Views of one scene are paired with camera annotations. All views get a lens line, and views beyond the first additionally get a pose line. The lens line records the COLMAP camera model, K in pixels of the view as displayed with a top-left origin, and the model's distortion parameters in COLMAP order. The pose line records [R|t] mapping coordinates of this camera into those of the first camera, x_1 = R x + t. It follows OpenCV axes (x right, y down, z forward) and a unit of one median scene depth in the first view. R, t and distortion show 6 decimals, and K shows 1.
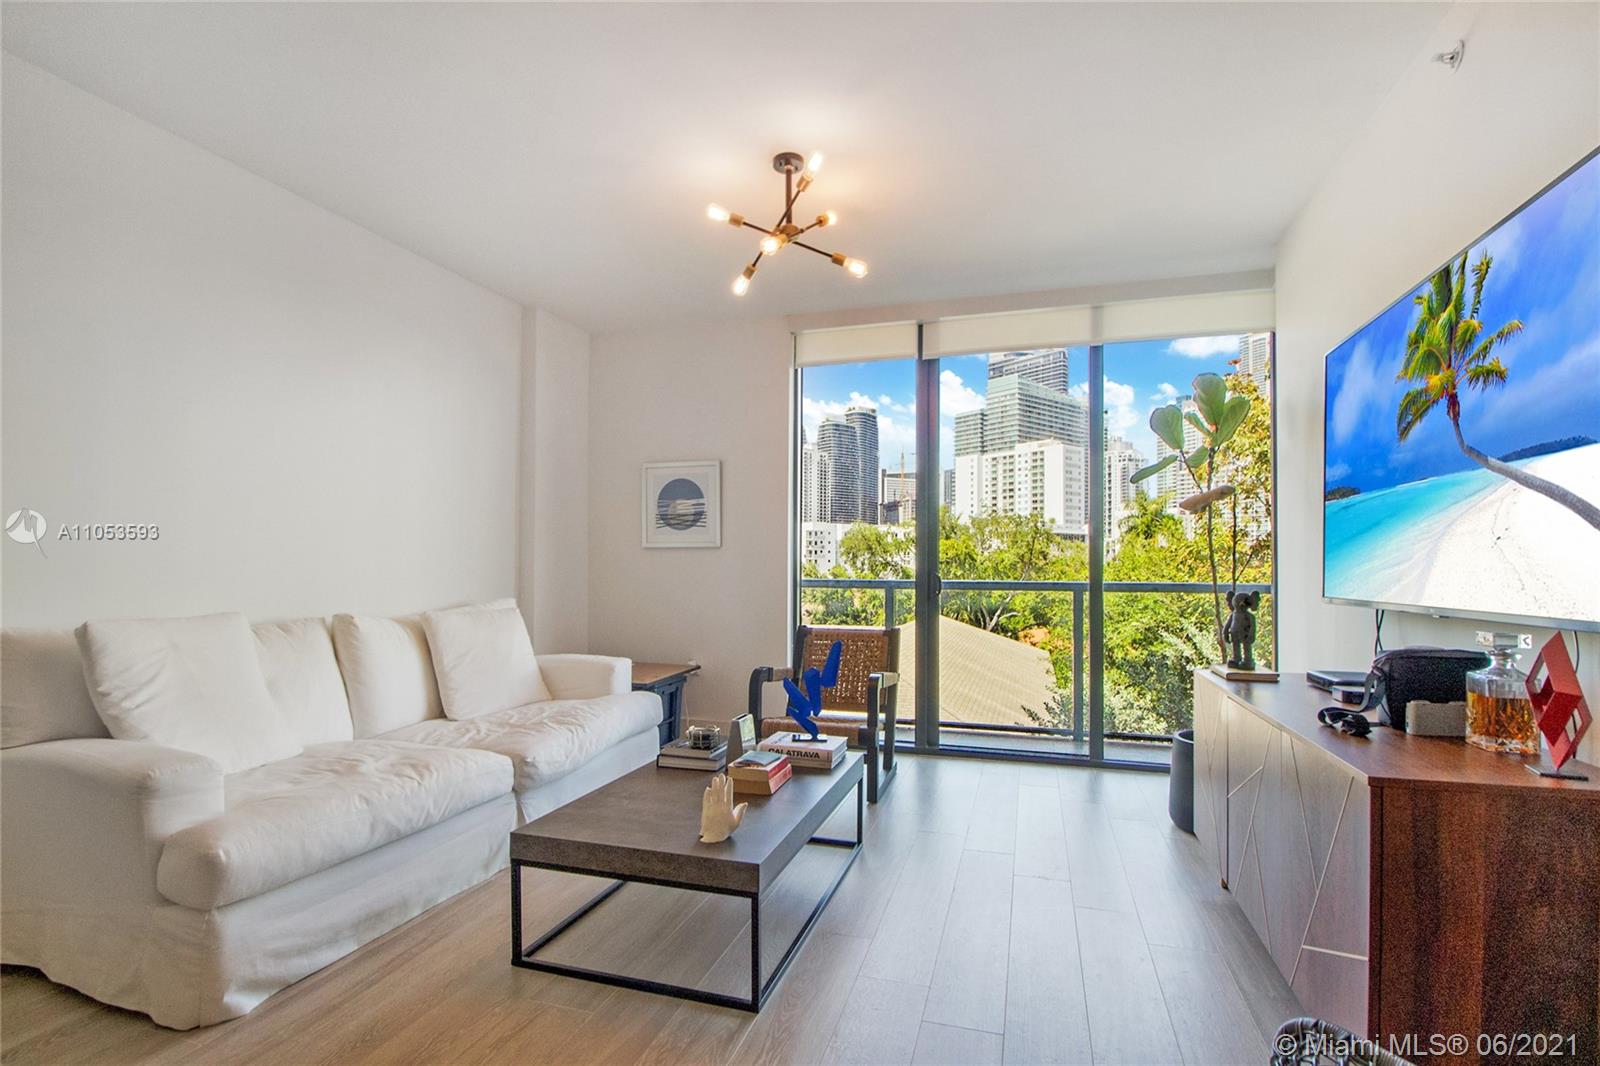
lens RADIAL K [[764.3, 0, 804.6], [0, 764.3, 551.9], [0, 0, 1]] dist [-0.001094, -0.023116]
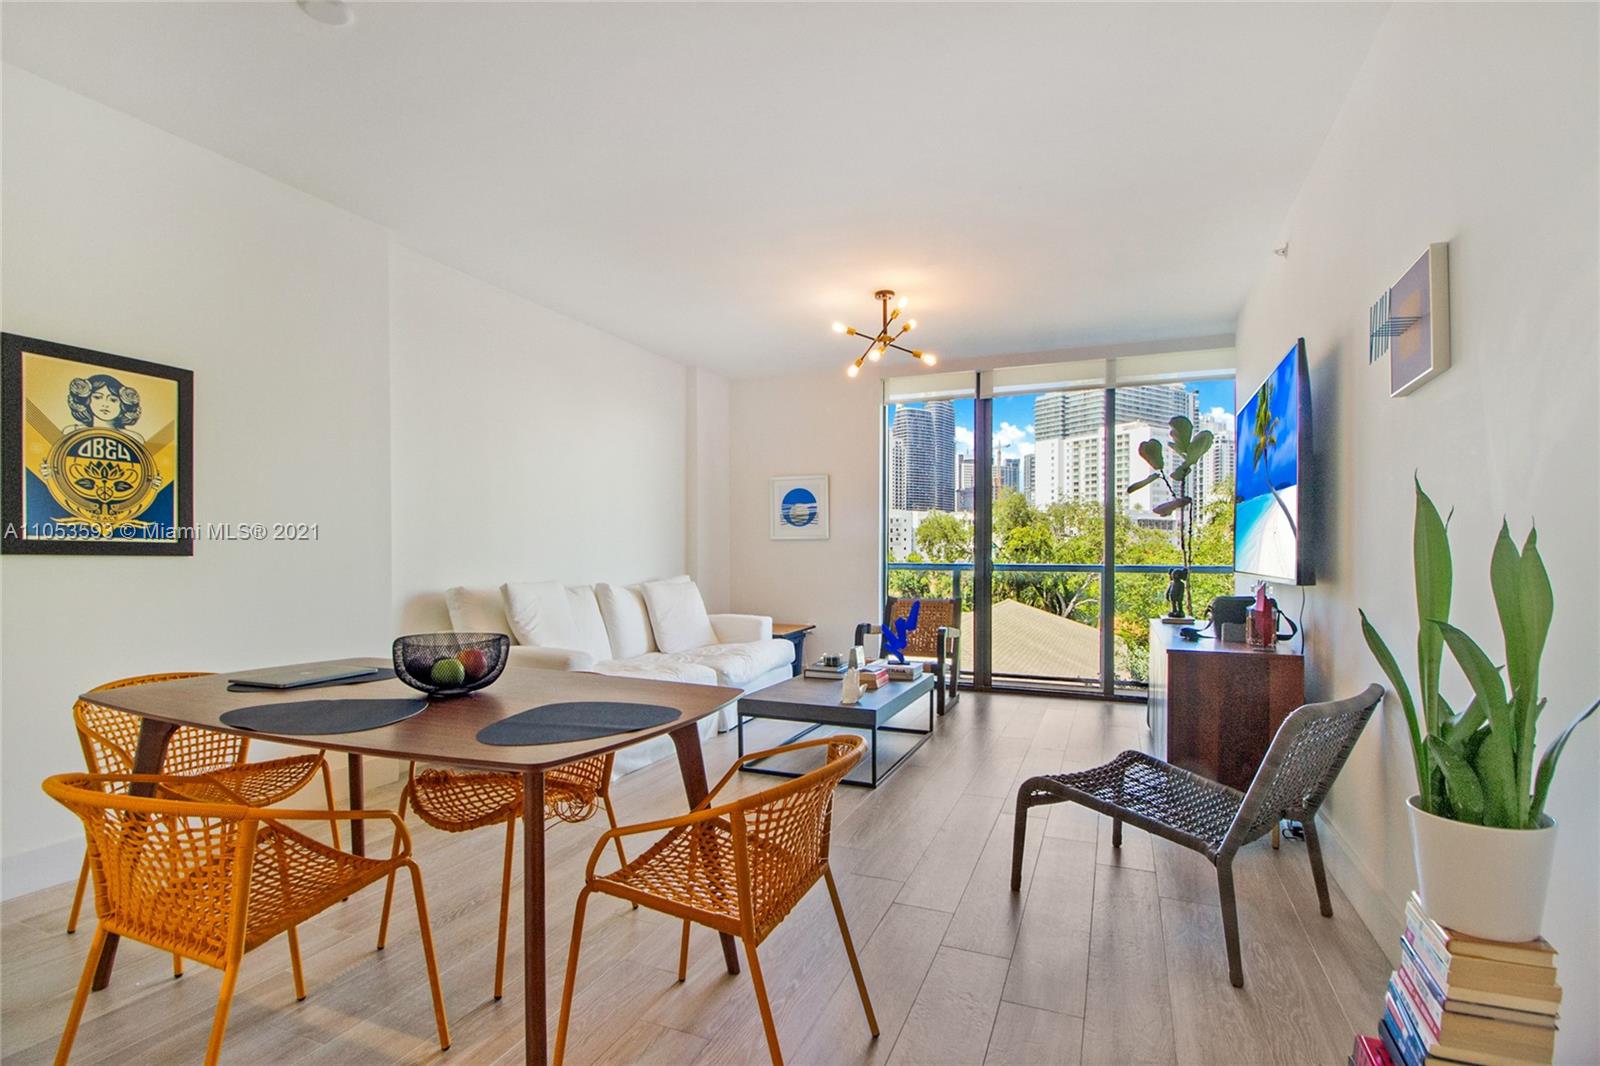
lens RADIAL K [[764.3, 0, 804.6], [0, 764.3, 551.9], [0, 0, 1]] dist [-0.001094, -0.023116]
pose [[0.995160, -0.001532, -0.098253, -0.023550], [0.003131, 0.999865, 0.016122, -0.006457], [0.098215, -0.016351, 0.995031, -0.431519]]
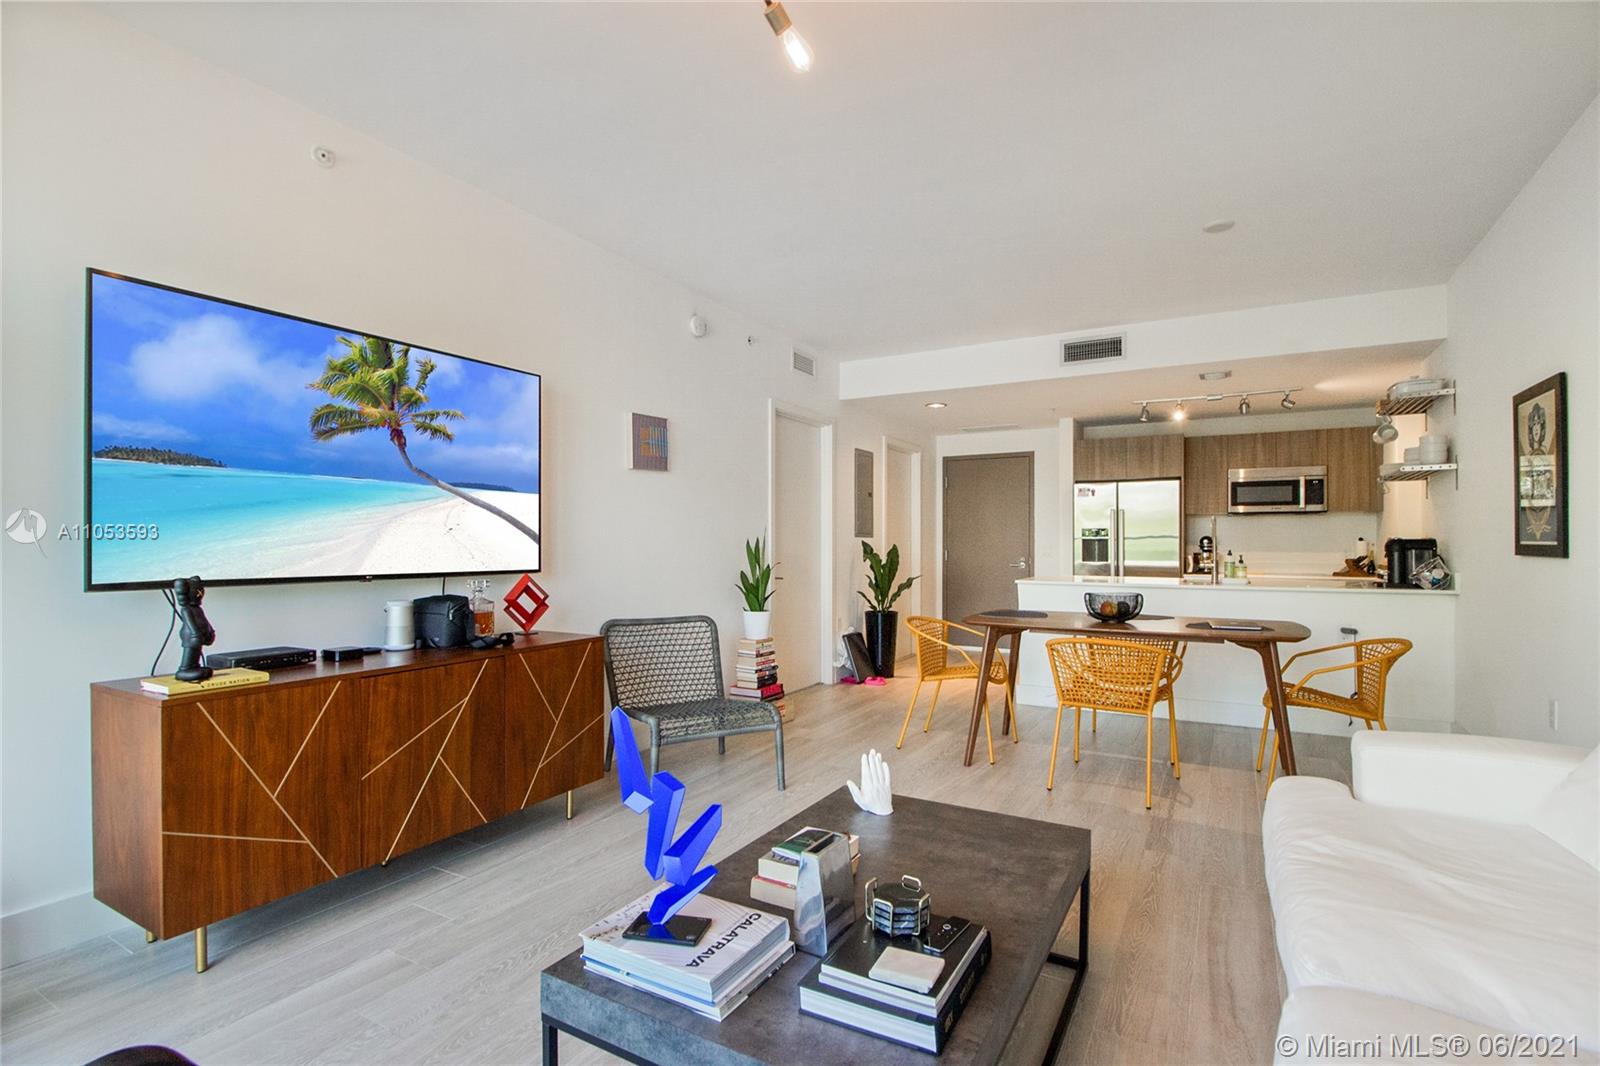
lens RADIAL K [[764.3, 0, 804.6], [0, 764.3, 551.9], [0, 0, 1]] dist [-0.001094, -0.023116]
pose [[-0.973791, -0.007246, 0.227331, -0.128462], [-0.010083, 0.999885, -0.011323, 0.020685], [-0.227223, -0.013319, -0.973752, 1.036759]]
